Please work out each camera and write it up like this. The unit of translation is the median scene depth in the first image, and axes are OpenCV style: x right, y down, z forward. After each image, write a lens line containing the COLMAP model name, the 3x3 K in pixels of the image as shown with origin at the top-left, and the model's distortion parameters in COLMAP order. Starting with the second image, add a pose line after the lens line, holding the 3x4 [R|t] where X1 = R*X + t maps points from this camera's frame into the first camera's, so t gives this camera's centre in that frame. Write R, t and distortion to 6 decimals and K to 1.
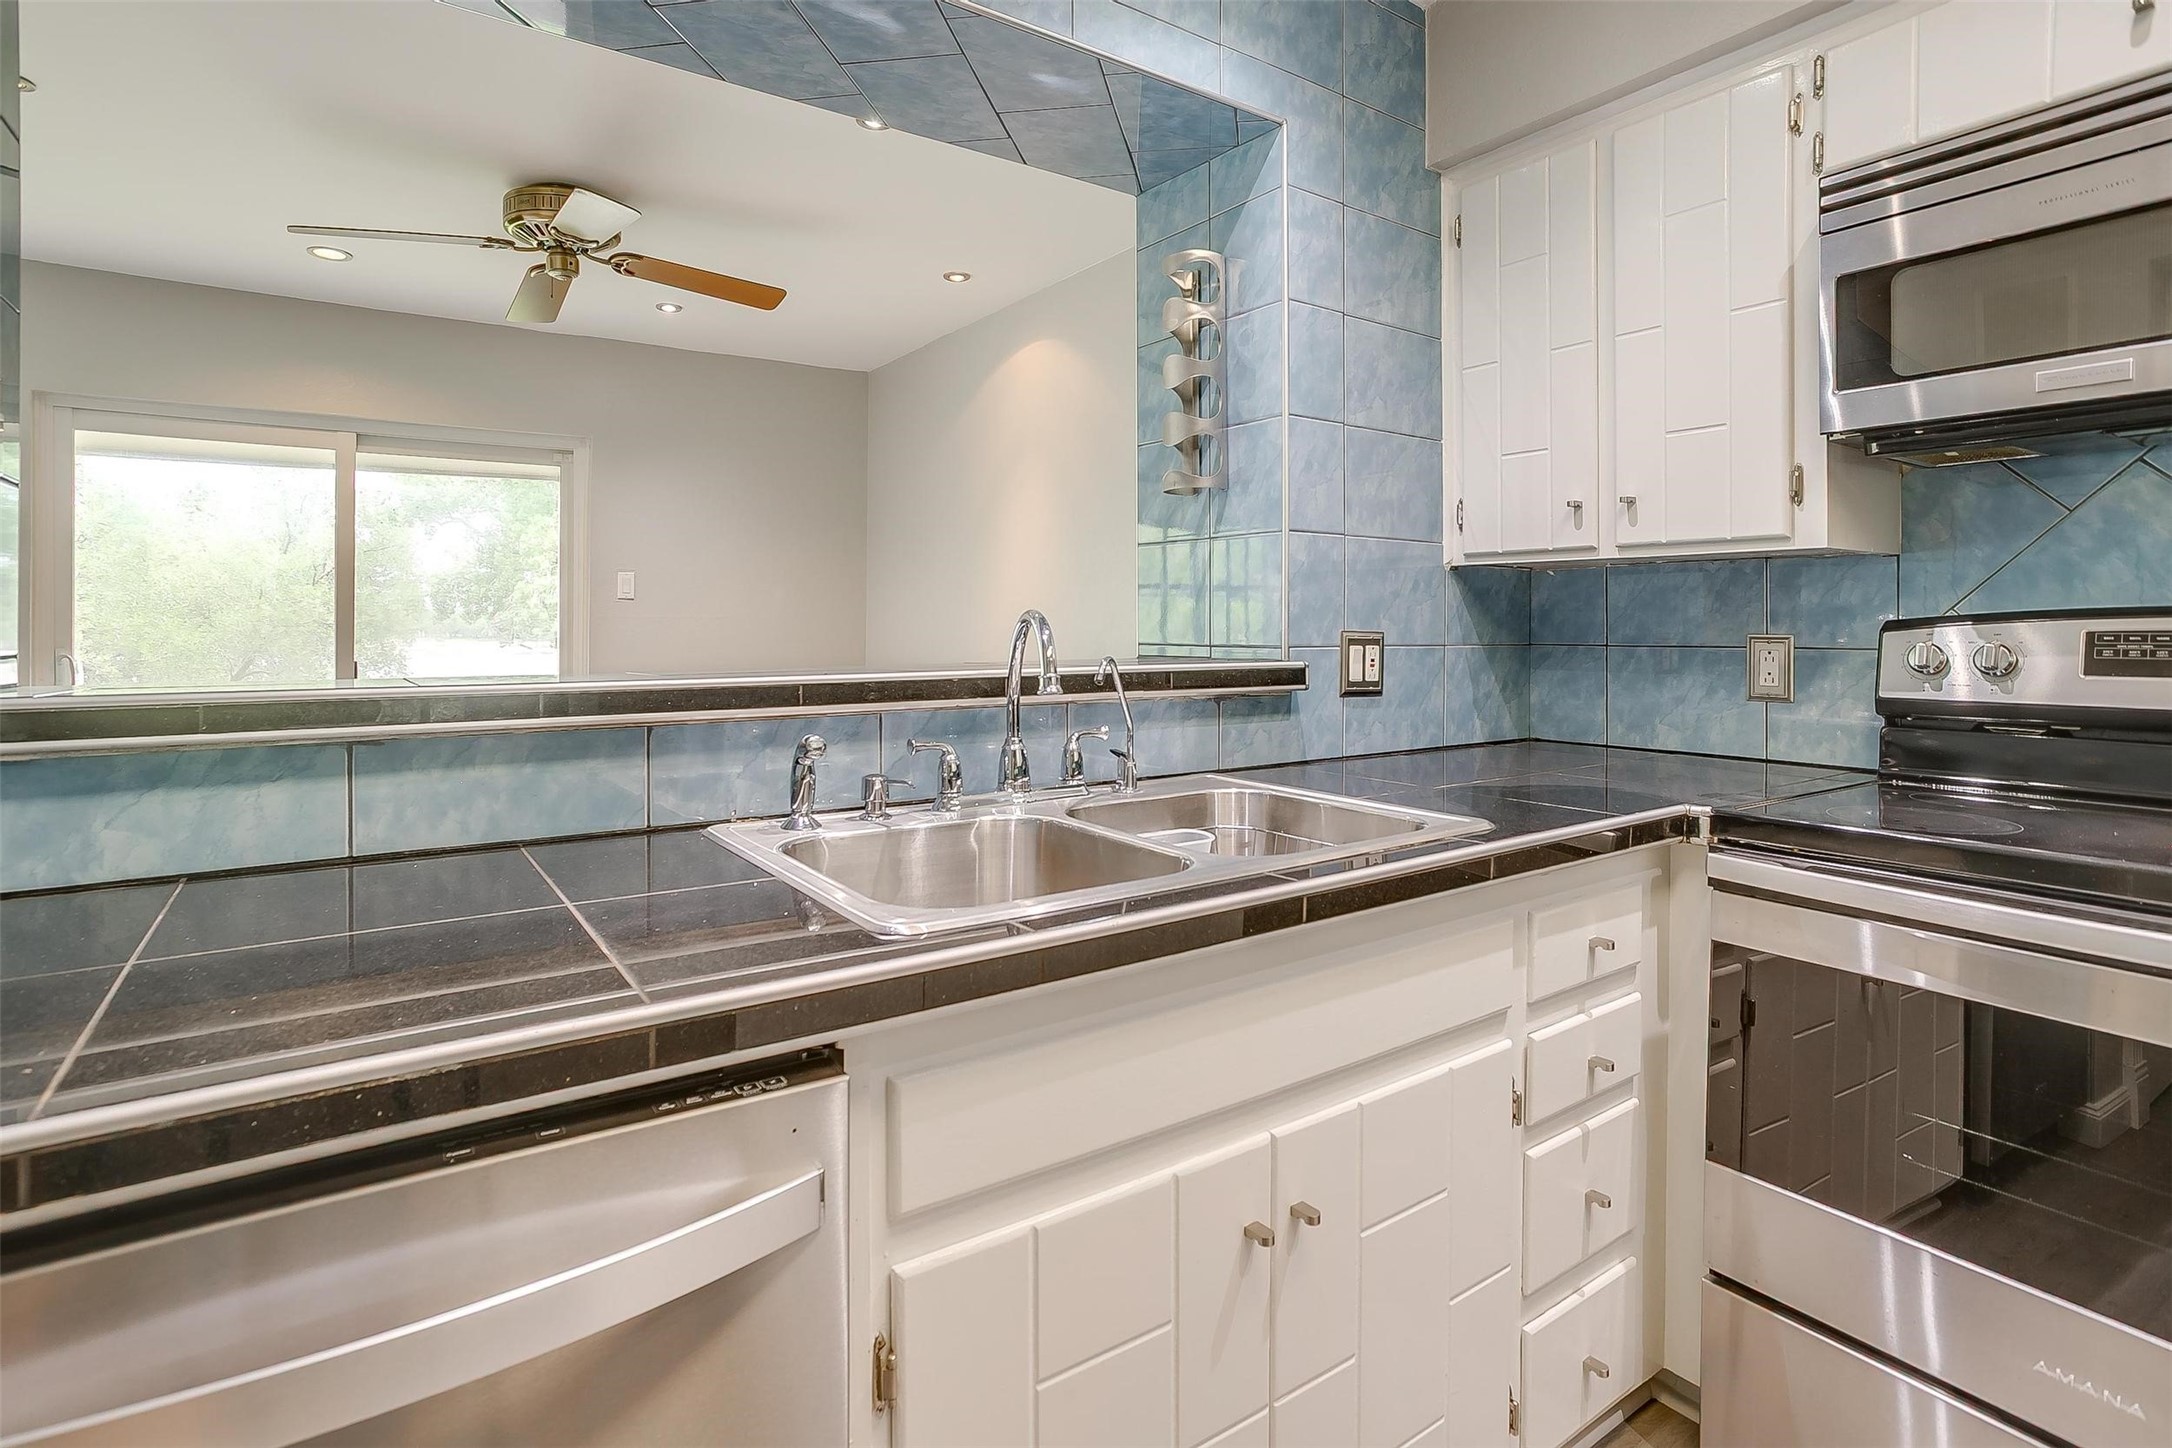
lens RADIAL K [[1058.1, 0, 1089.0], [0, 1058.1, 619.0], [0, 0, 1]] dist [-0.035777, 0.014744]
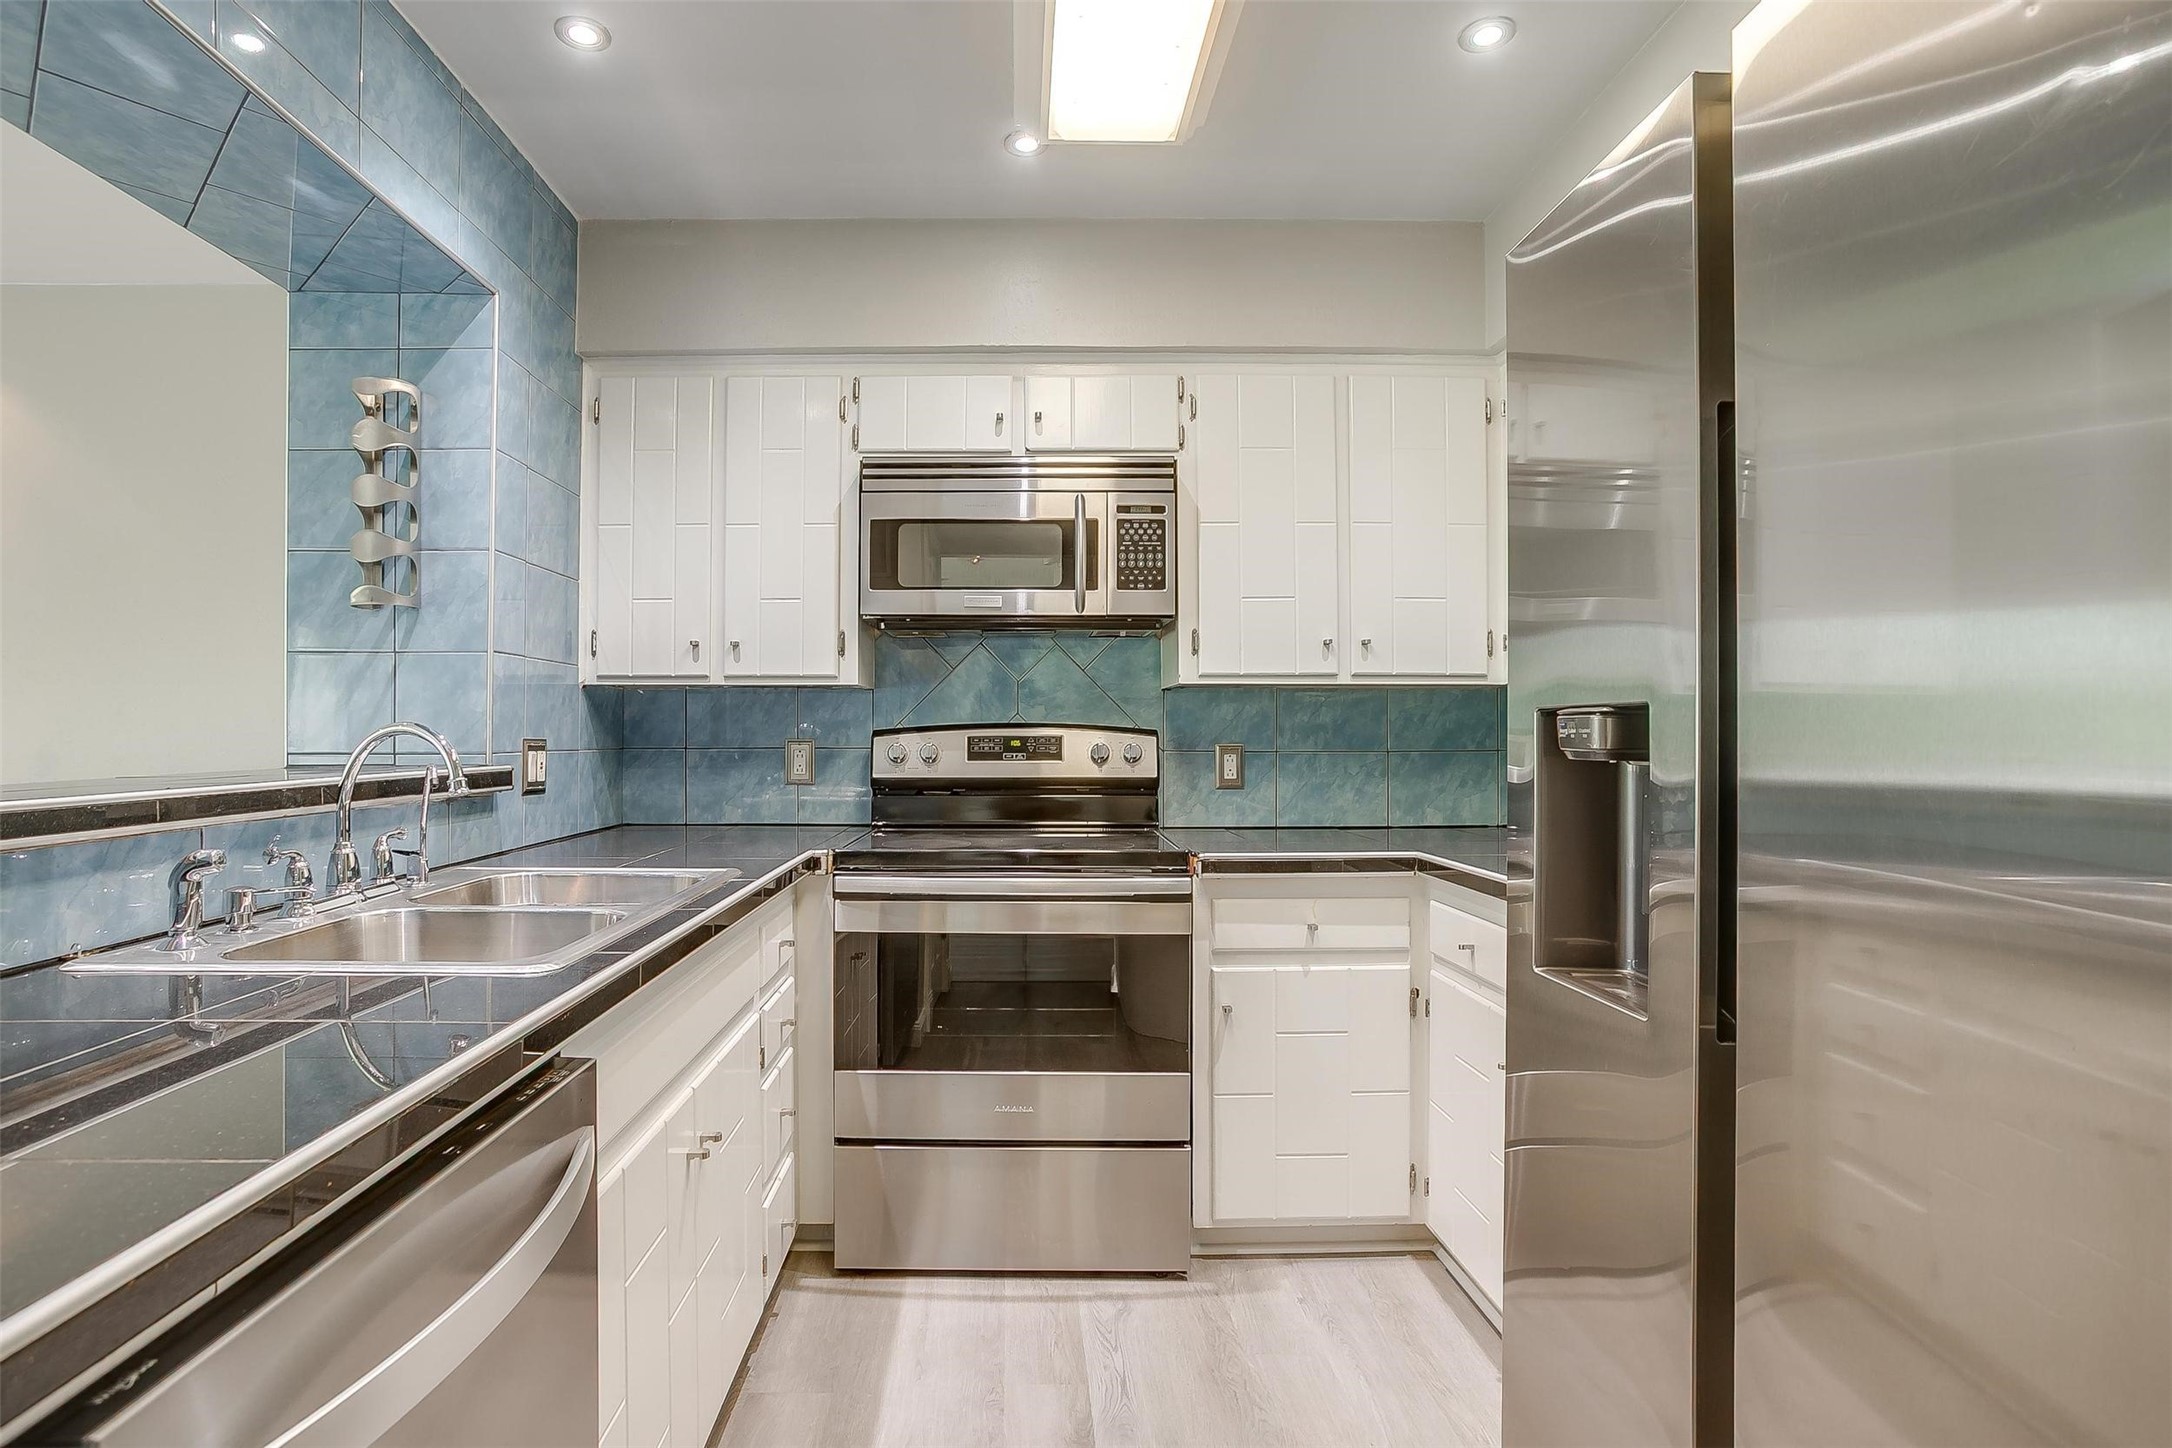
lens RADIAL K [[1058.1, 0, 986.1], [0, 1058.1, 717.5], [0, 0, 1]] dist [-0.035777, 0.014744]
pose [[0.587274, 0.010421, 0.809321, -0.434812], [-0.004423, 0.999944, -0.009666, -0.003435], [-0.809376, 0.002097, 0.587287, -0.100882]]
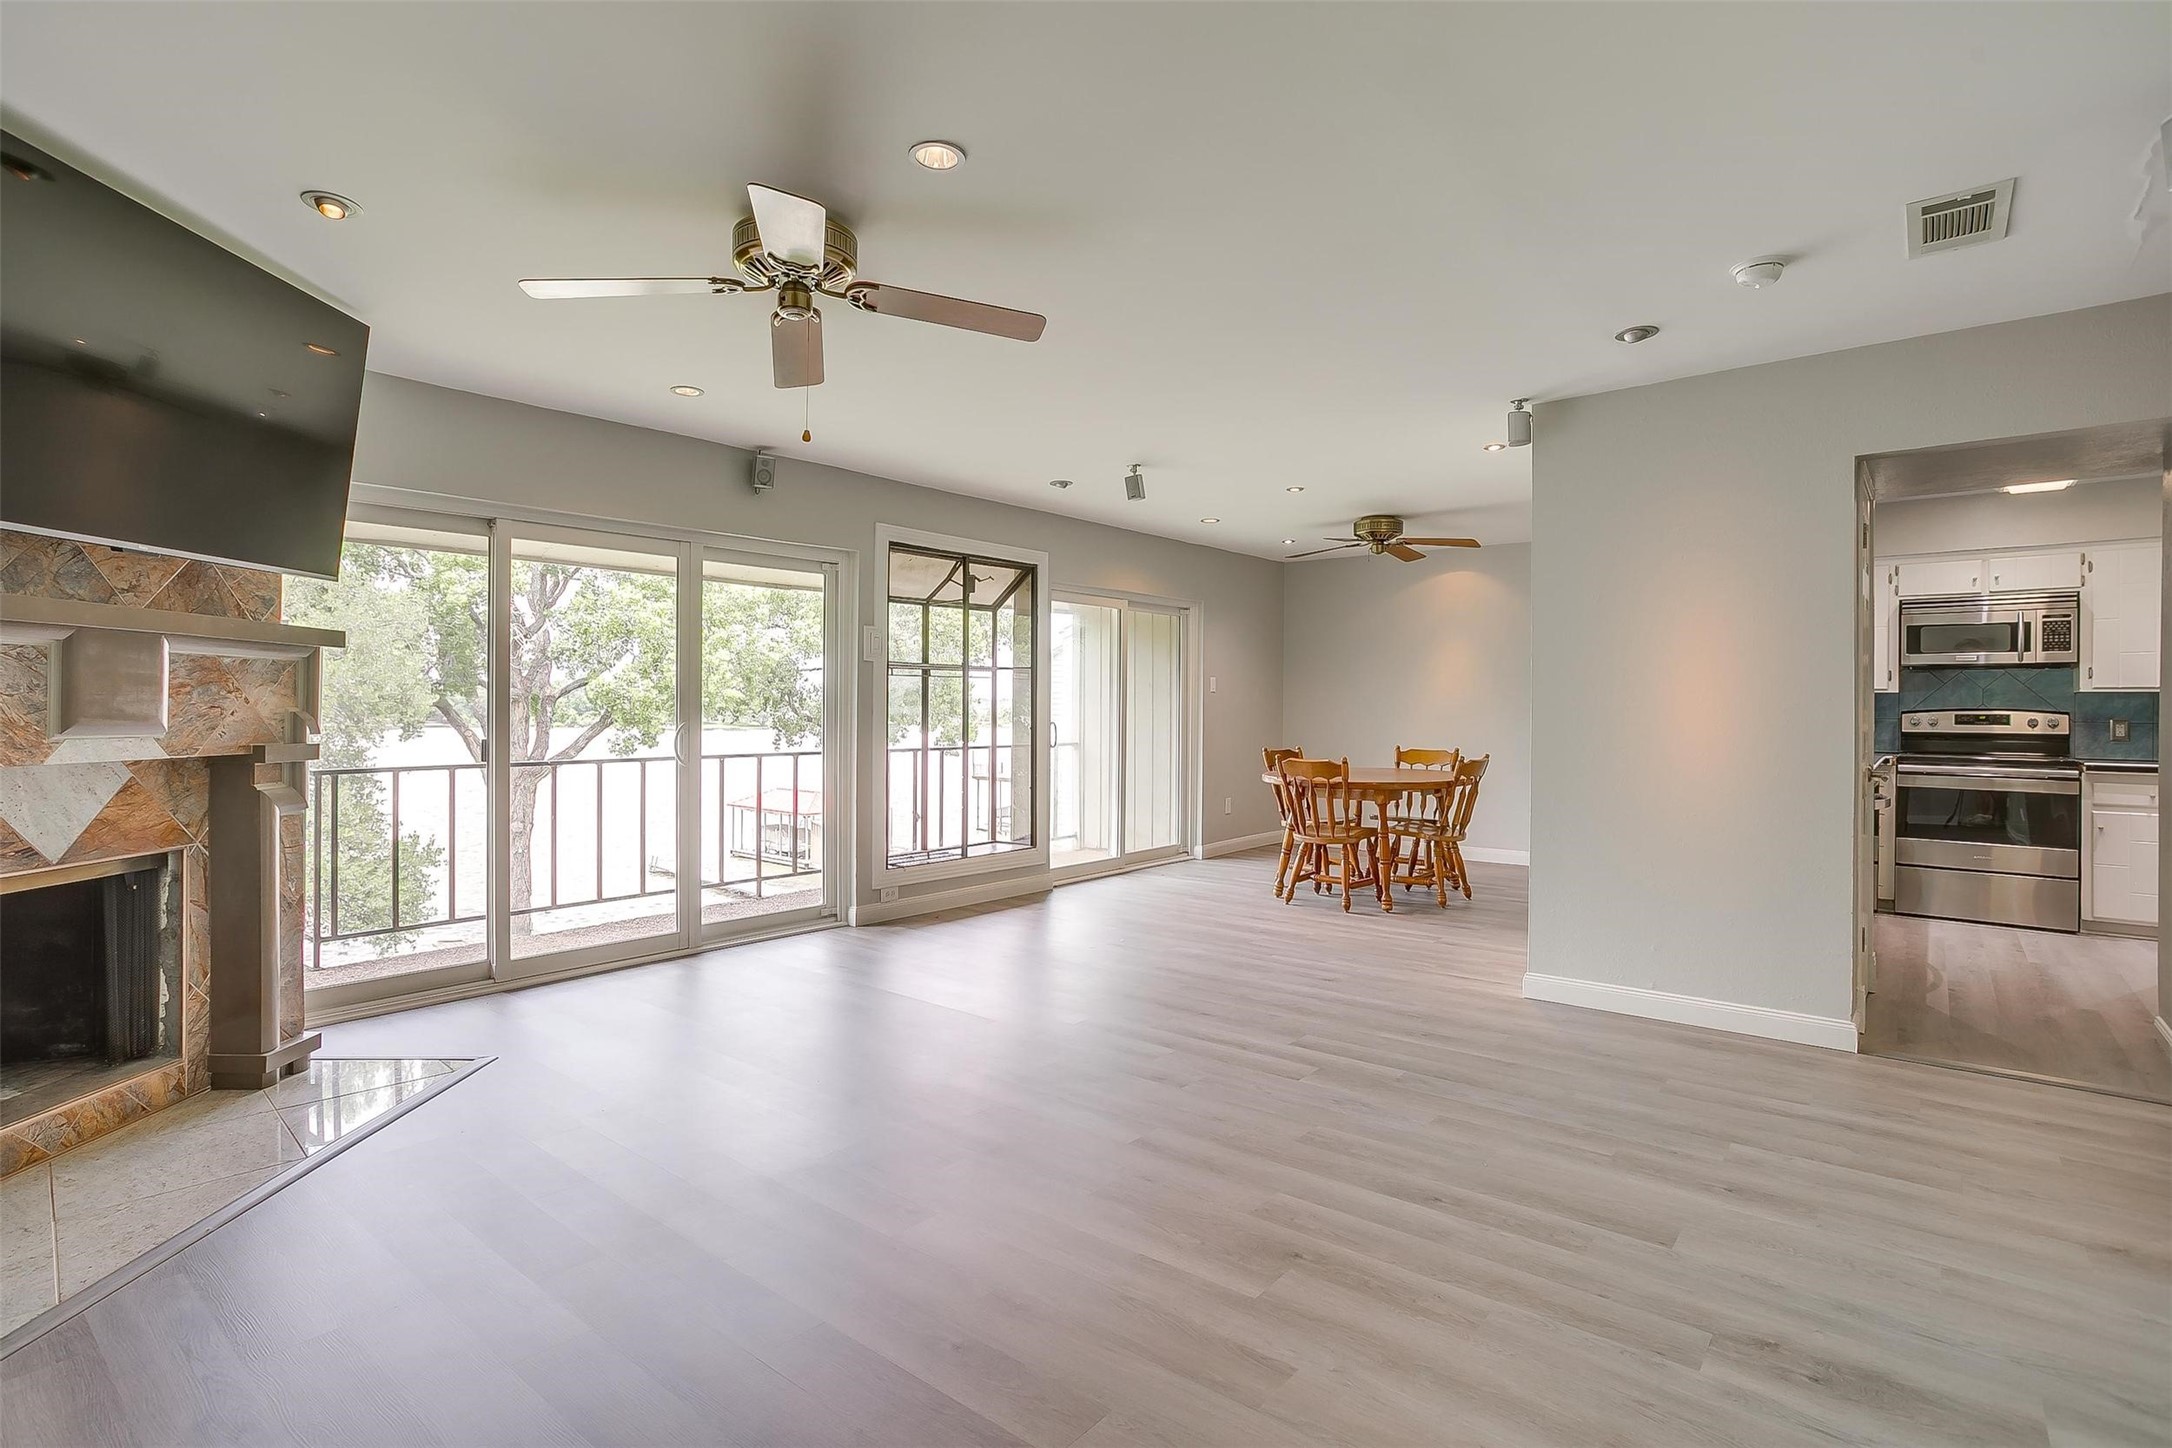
lens RADIAL K [[1058.1, 0, 1048.9], [0, 1058.1, 703.1], [0, 0, 1]] dist [-0.035777, 0.014744]
pose [[0.962263, 0.008411, 0.271991, -3.008031], [-0.009763, 0.999946, 0.003618, -0.010676], [-0.271946, -0.006137, 0.962293, -1.657511]]
